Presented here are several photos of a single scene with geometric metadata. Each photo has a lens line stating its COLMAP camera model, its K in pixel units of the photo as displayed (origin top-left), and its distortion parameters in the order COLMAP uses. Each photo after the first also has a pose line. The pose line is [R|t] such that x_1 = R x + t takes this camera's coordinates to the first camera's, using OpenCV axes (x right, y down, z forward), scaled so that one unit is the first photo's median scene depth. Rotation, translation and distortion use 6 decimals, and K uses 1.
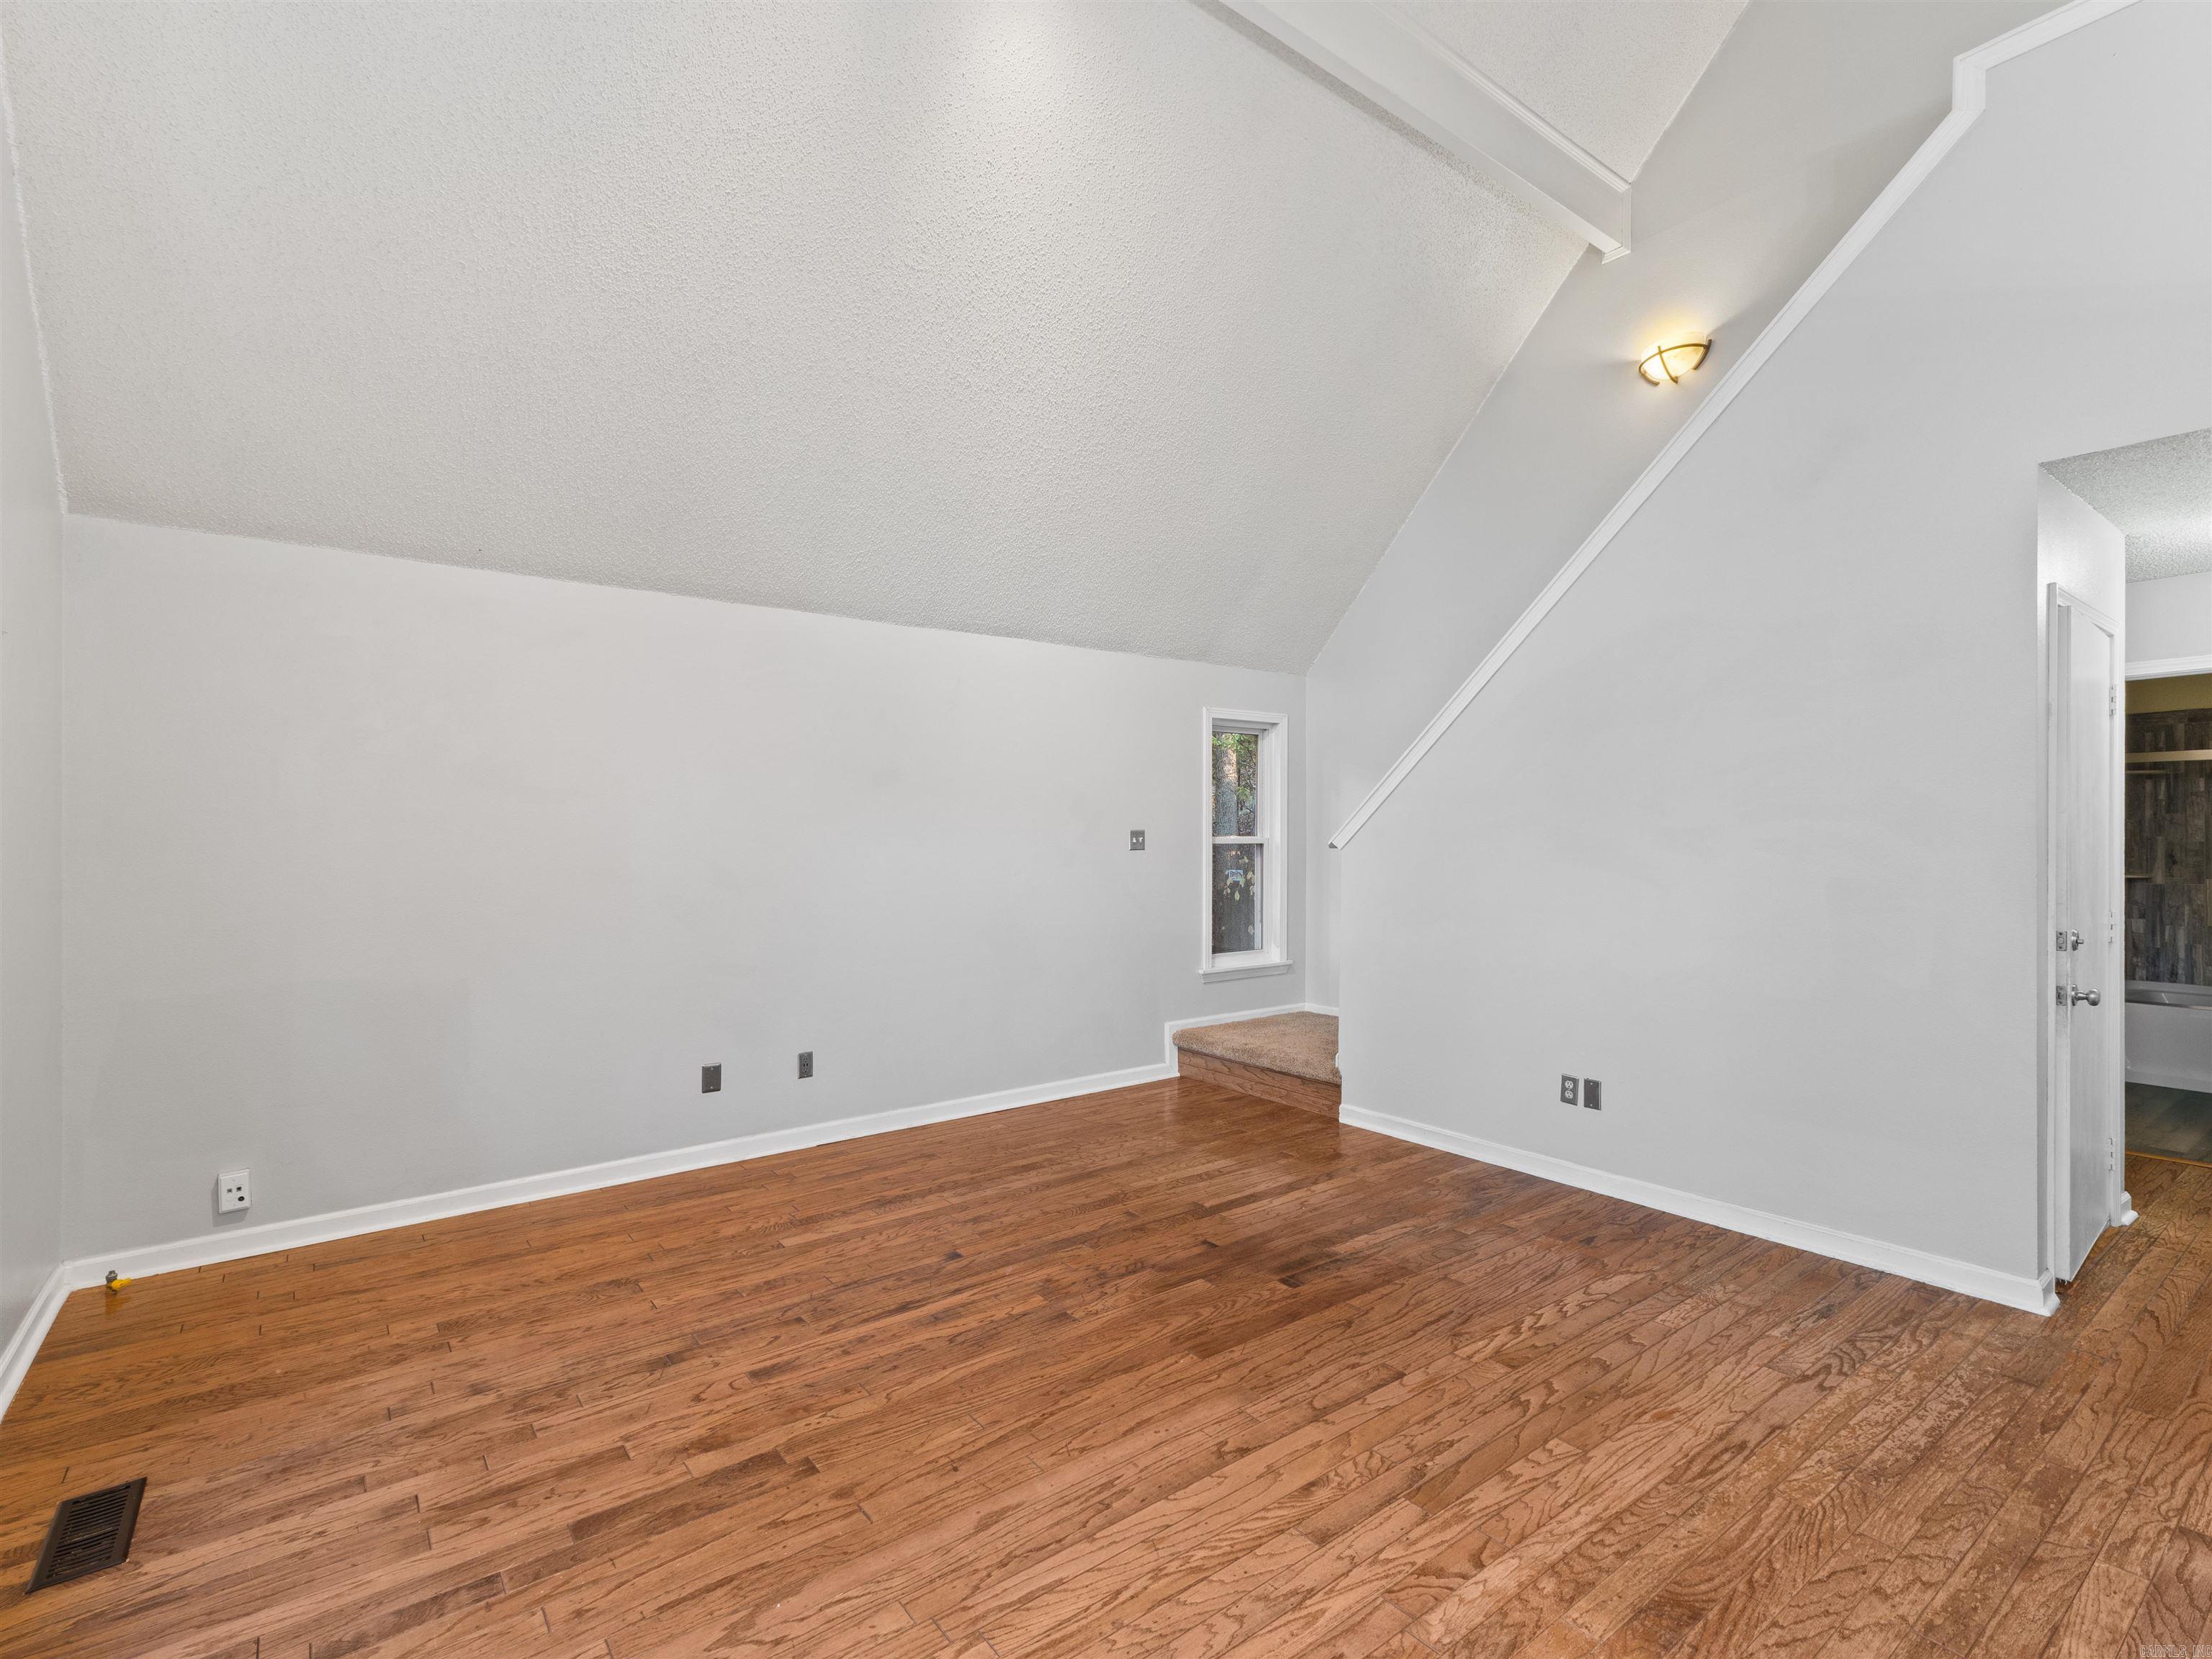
lens RADIAL K [[1049.0, 0, 1106.4], [0, 1049.0, 827.9], [0, 0, 1]] dist [0.010131, -0.002104]
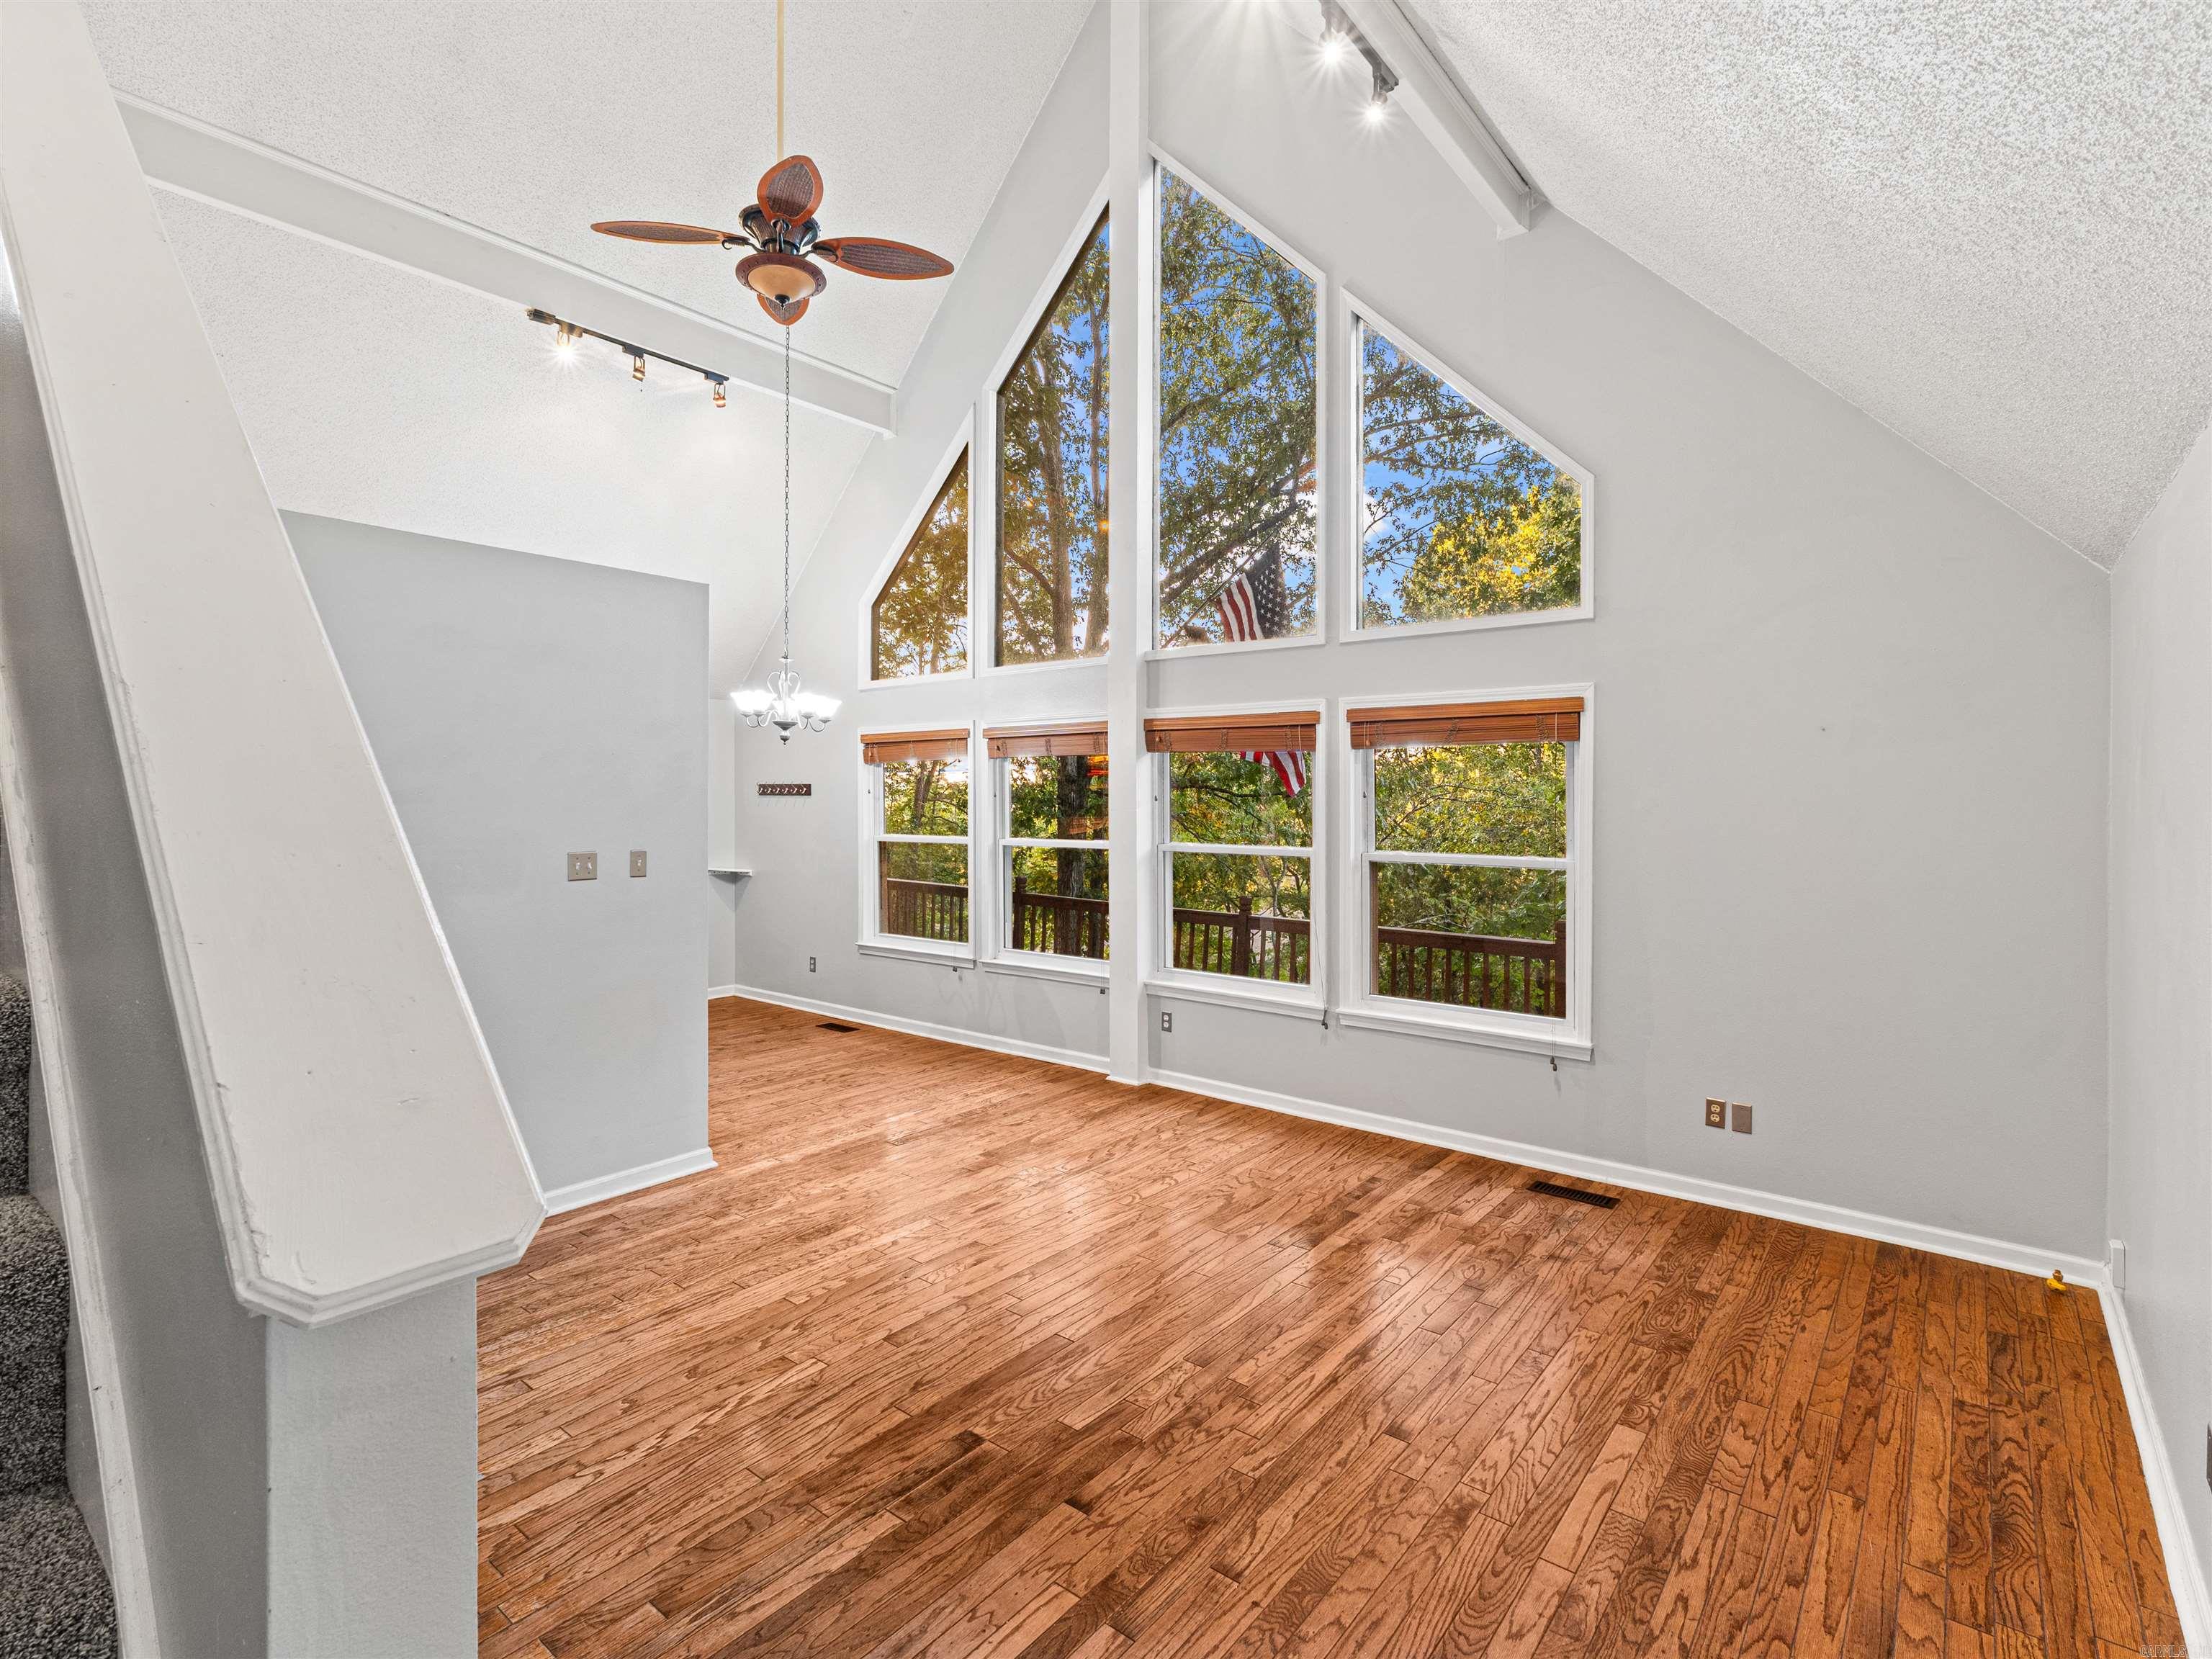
lens RADIAL K [[1049.0, 0, 1102.5], [0, 1049.0, 821.2], [0, 0, 1]] dist [0.010131, -0.002104]
pose [[-0.972333, 0.006627, -0.233507, 0.291311], [0.003392, 0.999893, 0.014254, -0.067544], [0.233576, 0.013067, -0.972251, 2.013996]]
